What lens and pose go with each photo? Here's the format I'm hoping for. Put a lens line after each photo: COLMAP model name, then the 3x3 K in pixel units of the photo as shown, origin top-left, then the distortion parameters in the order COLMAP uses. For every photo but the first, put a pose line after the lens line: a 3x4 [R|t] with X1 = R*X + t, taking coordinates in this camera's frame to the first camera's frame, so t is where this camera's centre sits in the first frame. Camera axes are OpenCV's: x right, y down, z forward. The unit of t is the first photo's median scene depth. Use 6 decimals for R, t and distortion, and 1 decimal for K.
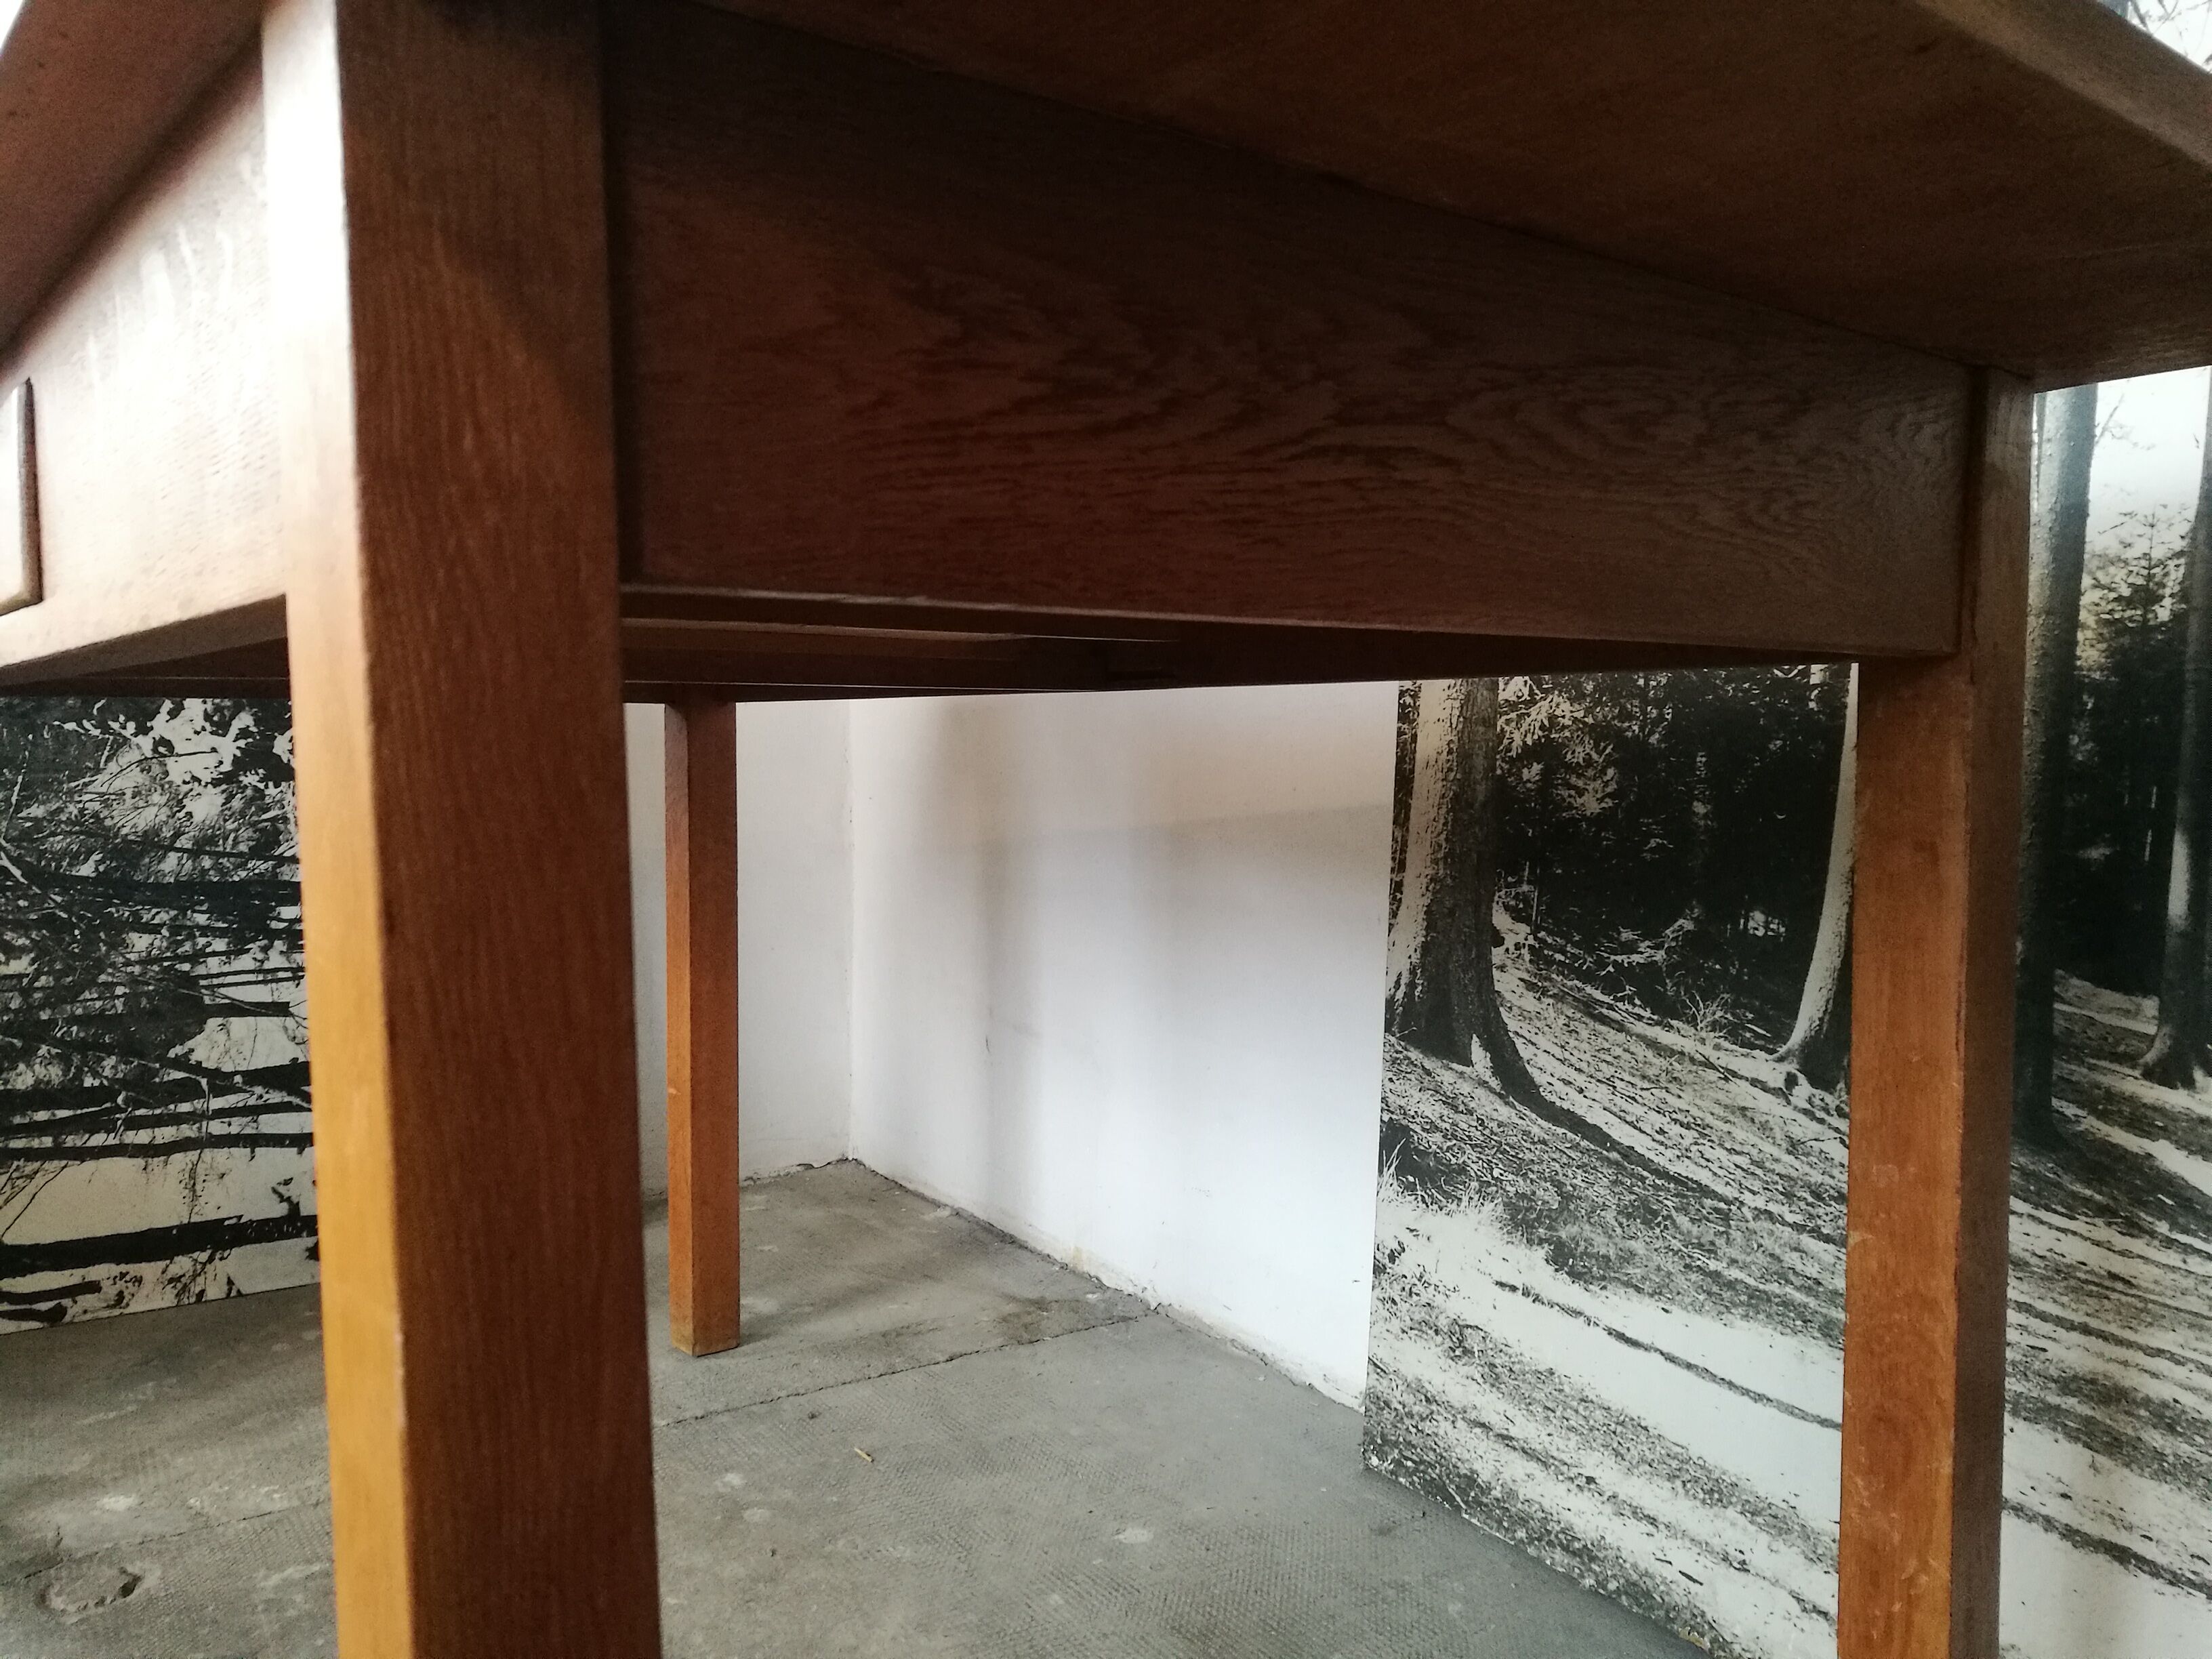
lens RADIAL K [[1755.0, 0, 1118.4], [0, 1755.0, 844.0], [0, 0, 1]] dist [-0.030925, 0.056417]
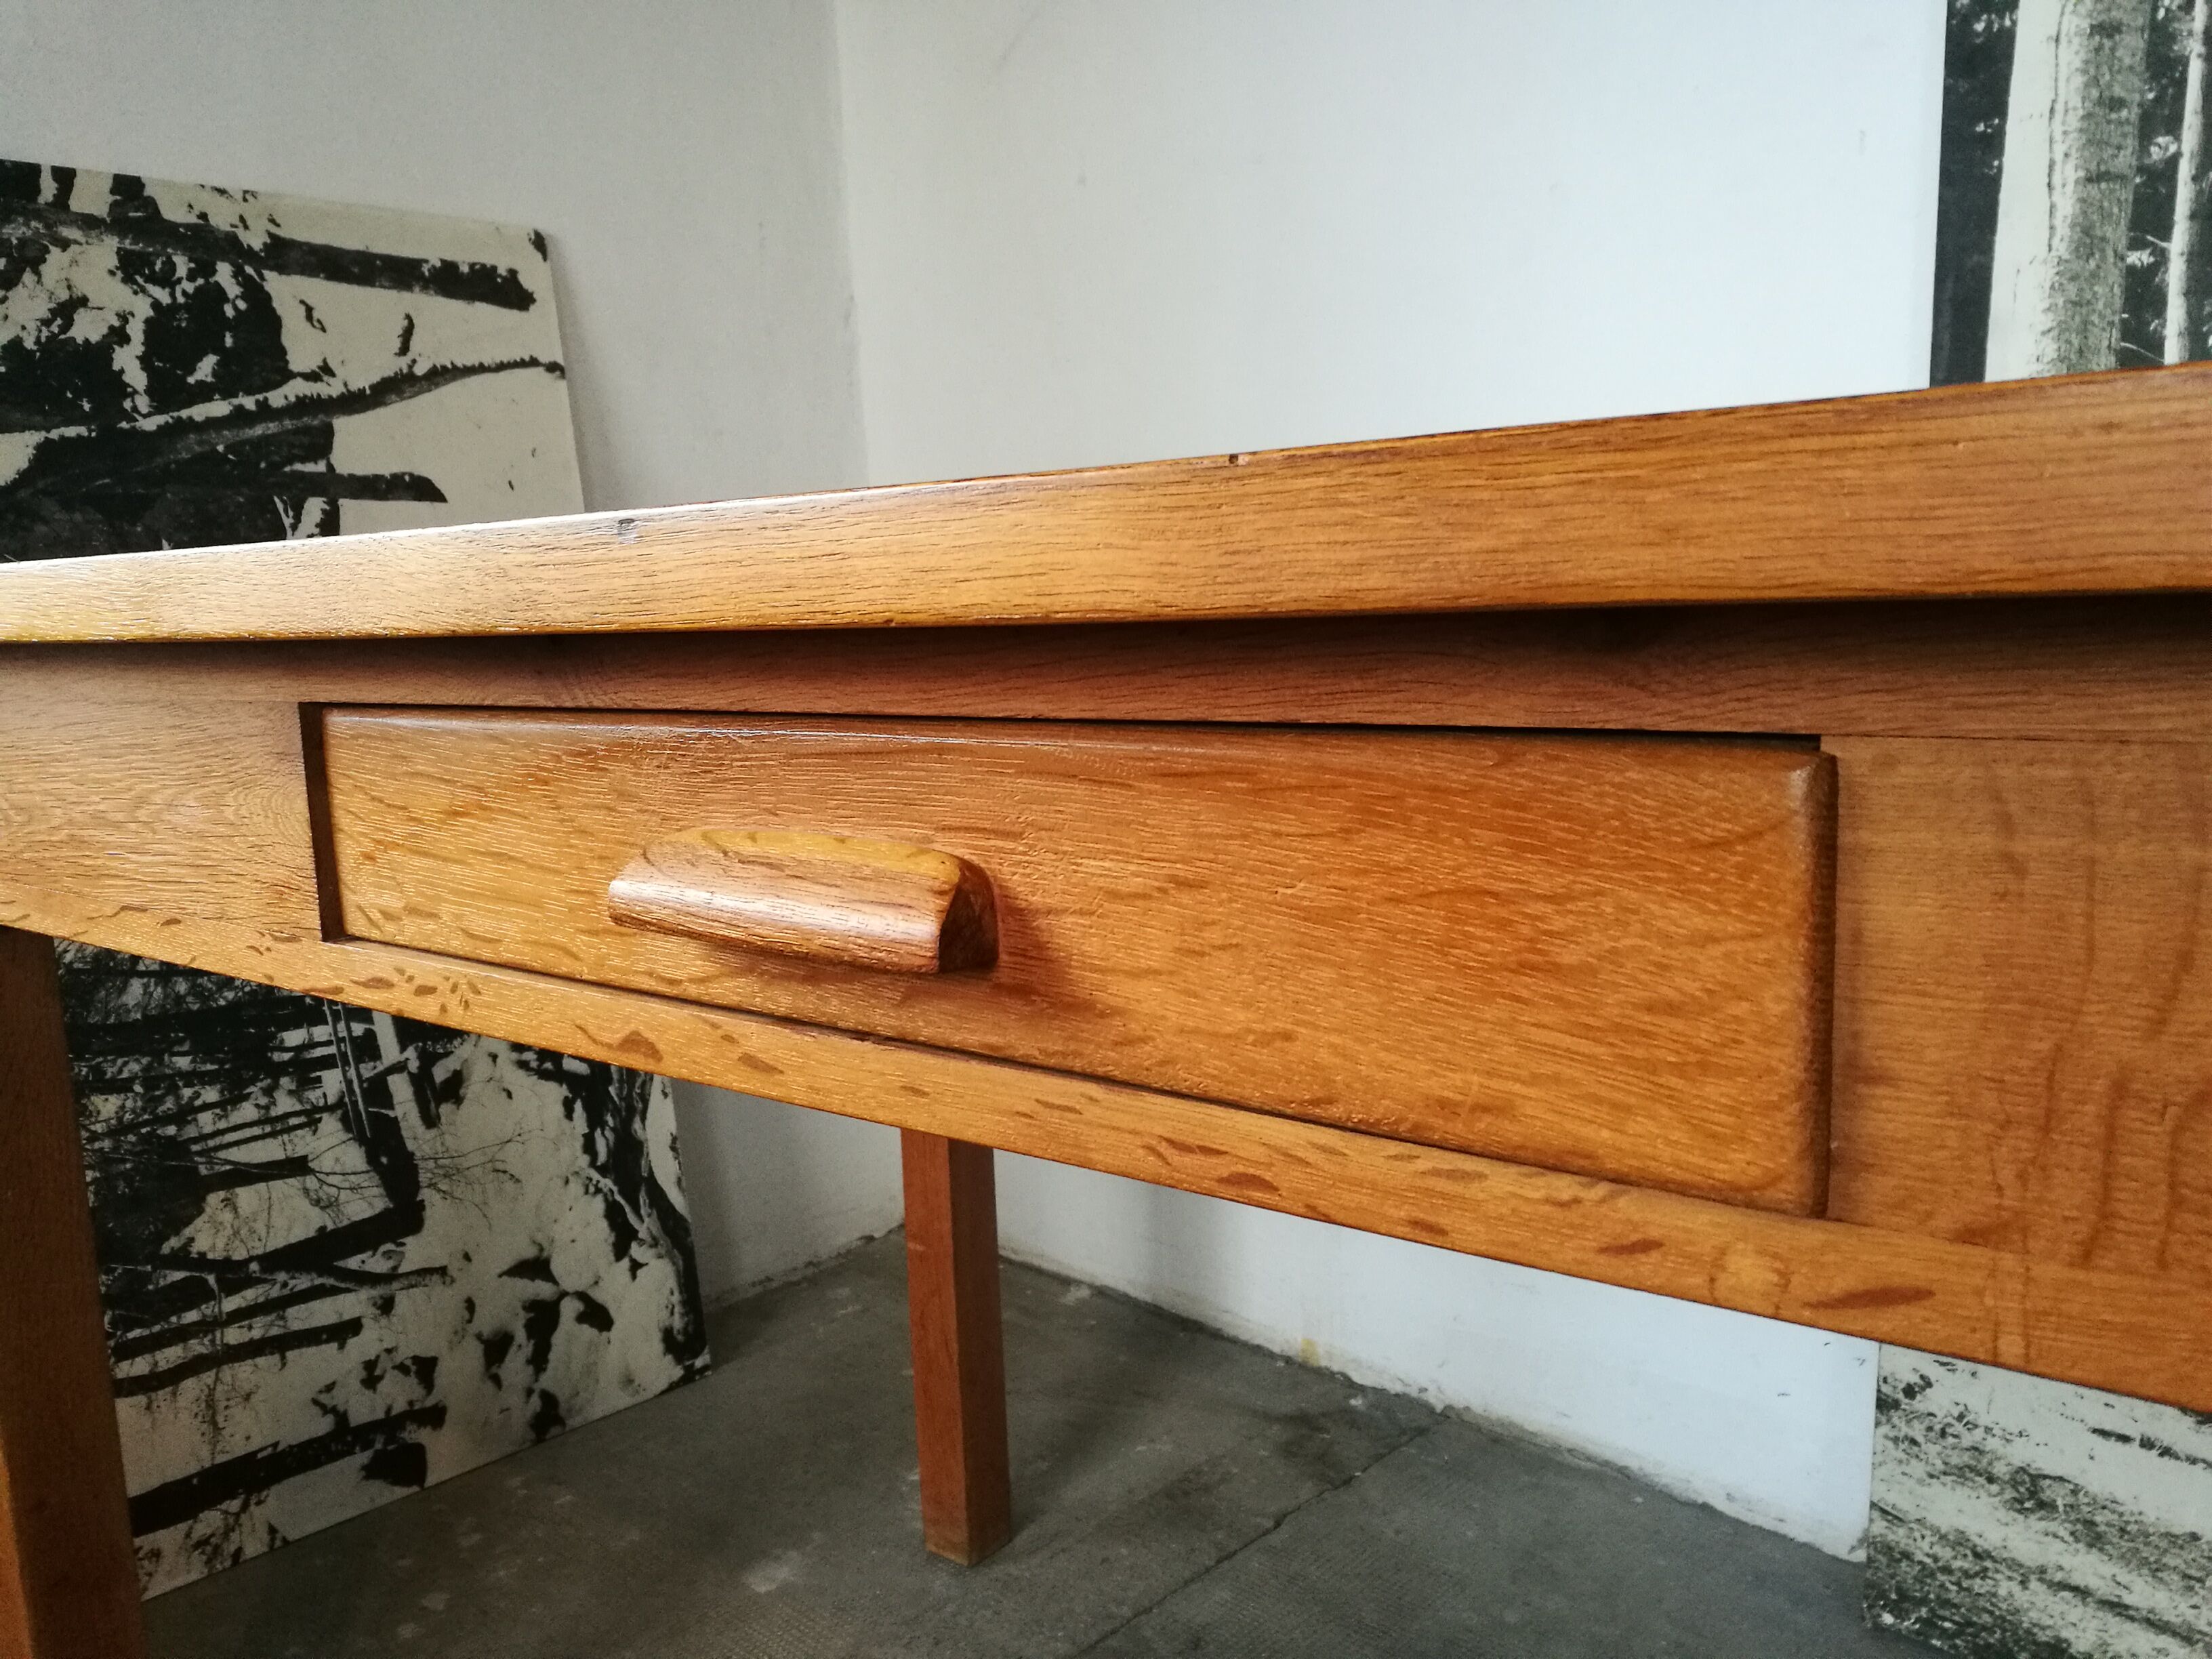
lens RADIAL K [[1755.0, 0, 1101.5], [0, 1755.0, 838.7], [0, 0, 1]] dist [-0.030925, 0.056417]
pose [[0.973619, -0.065143, 0.218683, -0.310116], [0.047652, 0.995298, 0.084328, -0.098885], [-0.223148, -0.071682, 0.972145, 0.204077]]
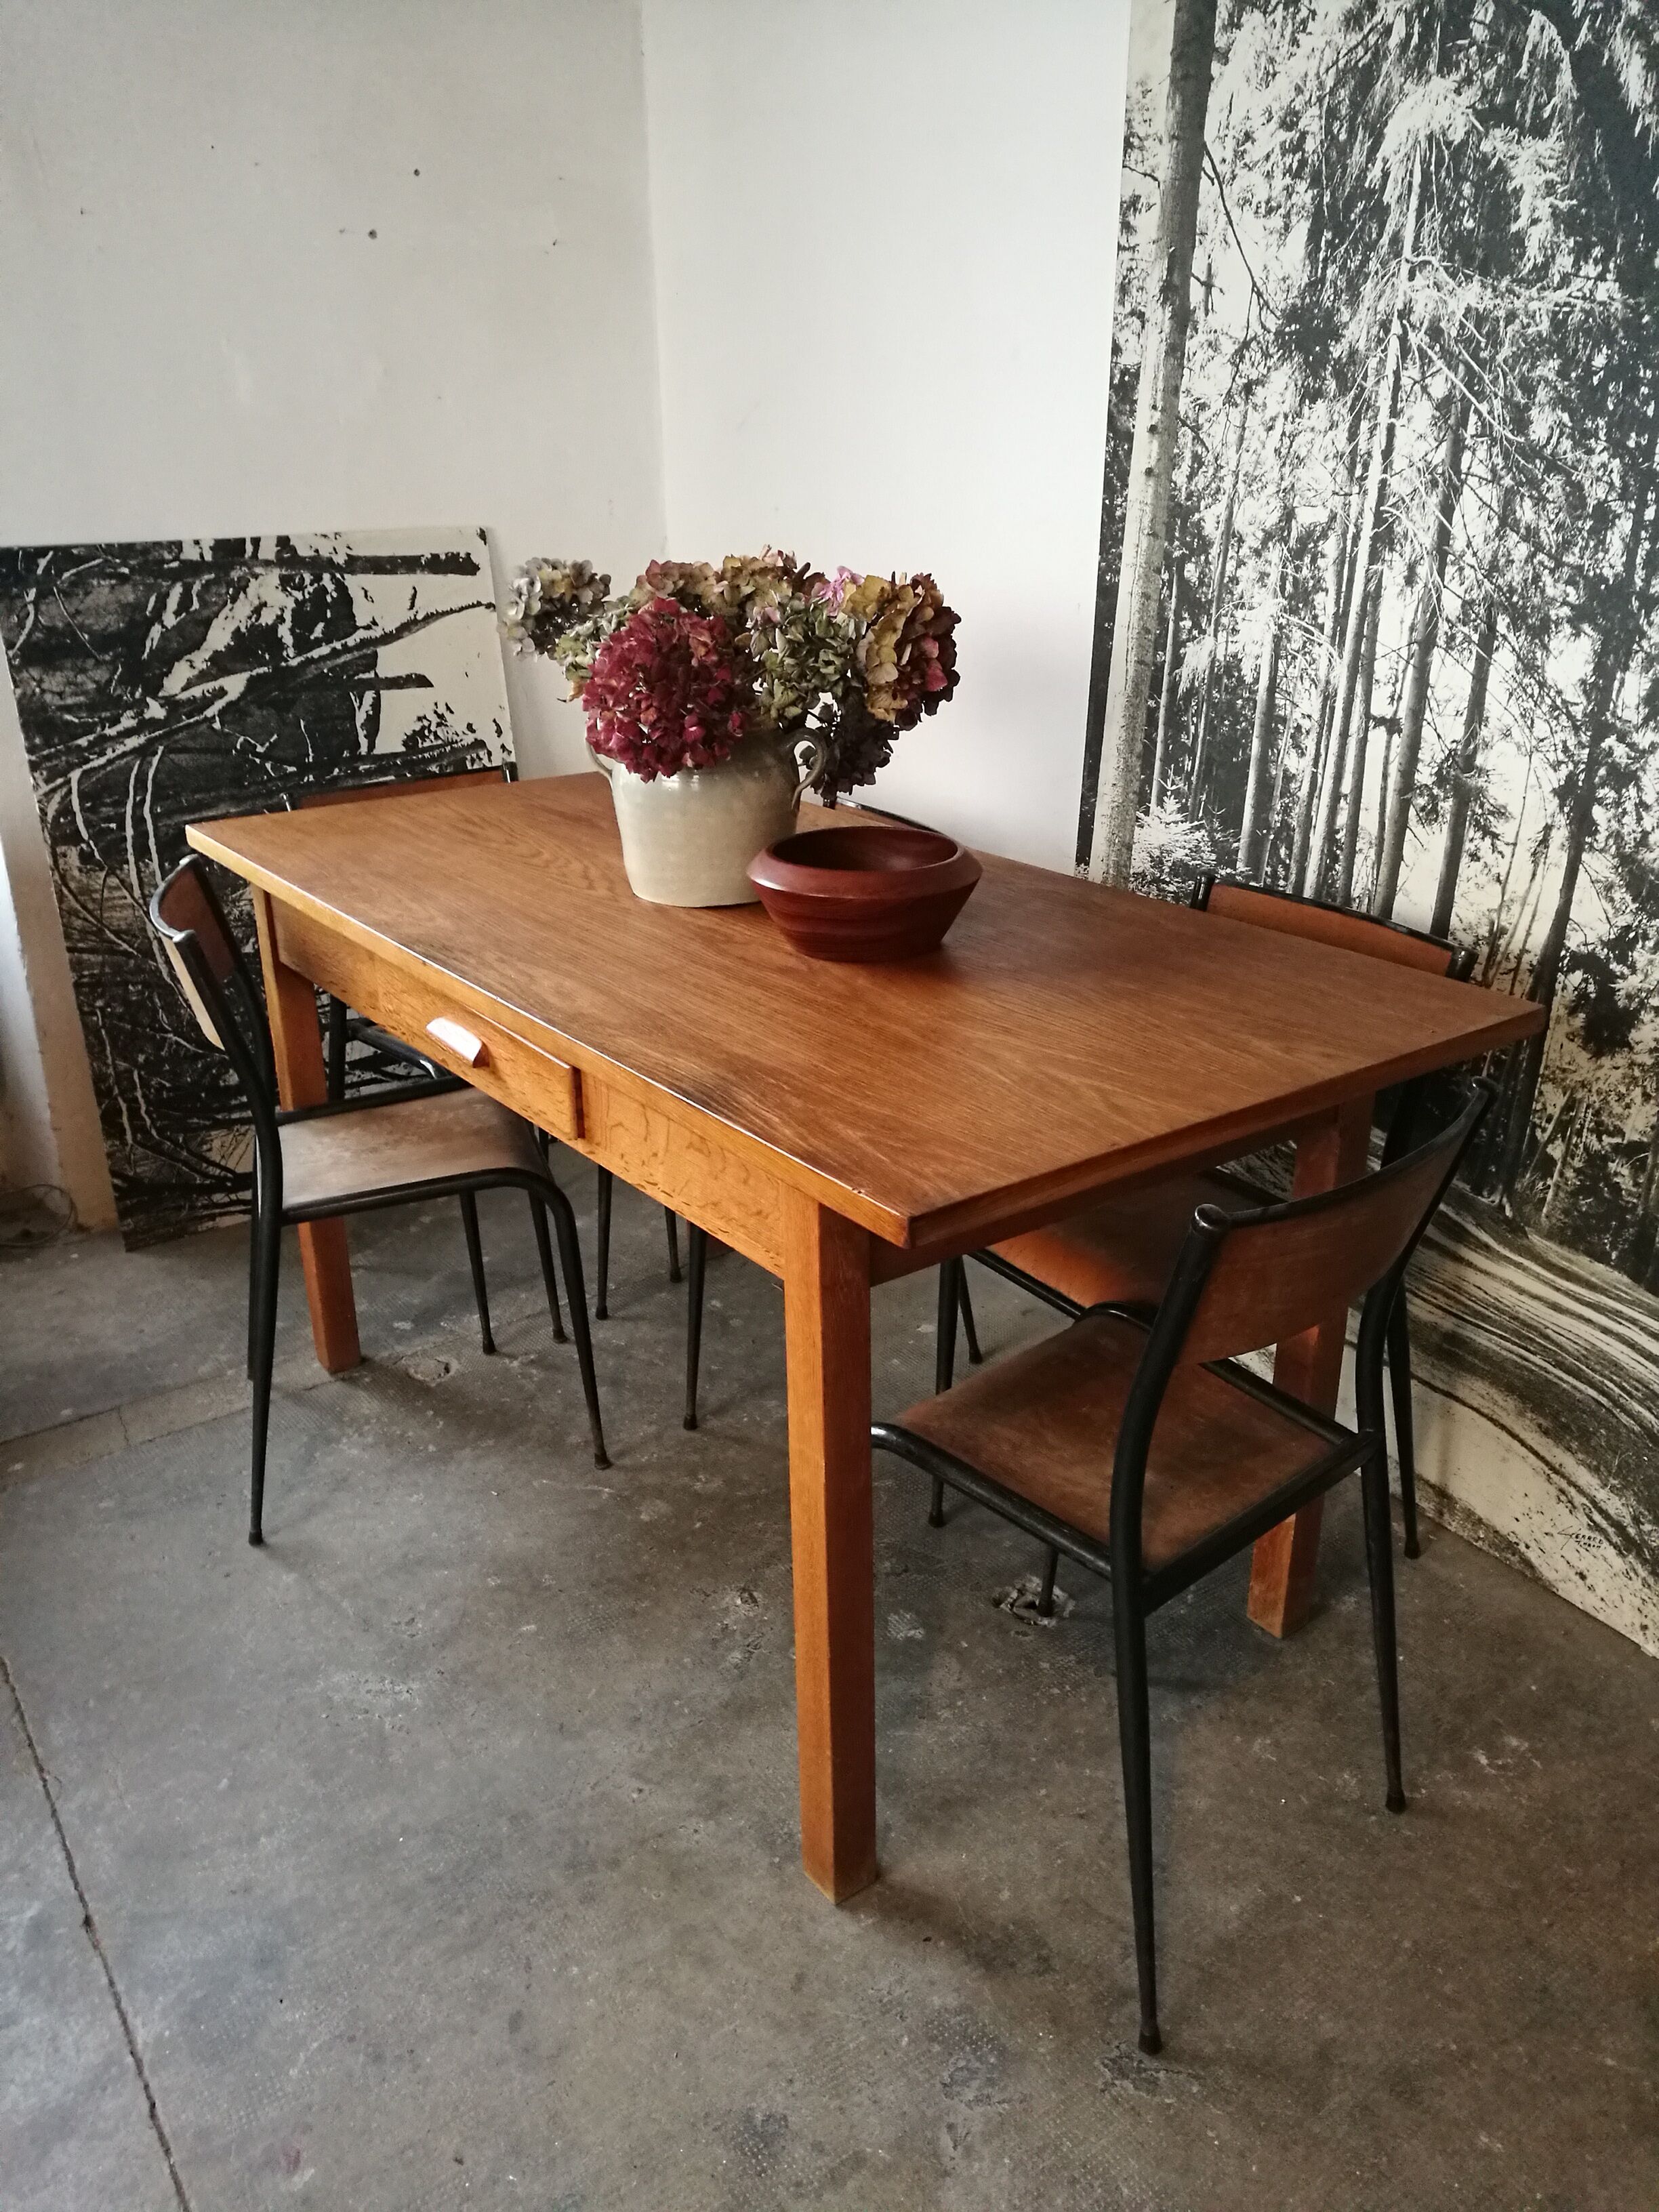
lens RADIAL K [[1755.0, 0, 813.9], [0, 1755.0, 1112.2], [0, 0, 1]] dist [-0.030925, 0.056417]
pose [[0.998308, -0.023650, 0.053127, -0.161745], [0.005641, 0.948641, 0.316305, -0.348279], [-0.057879, -0.315470, 0.947169, -0.598842]]
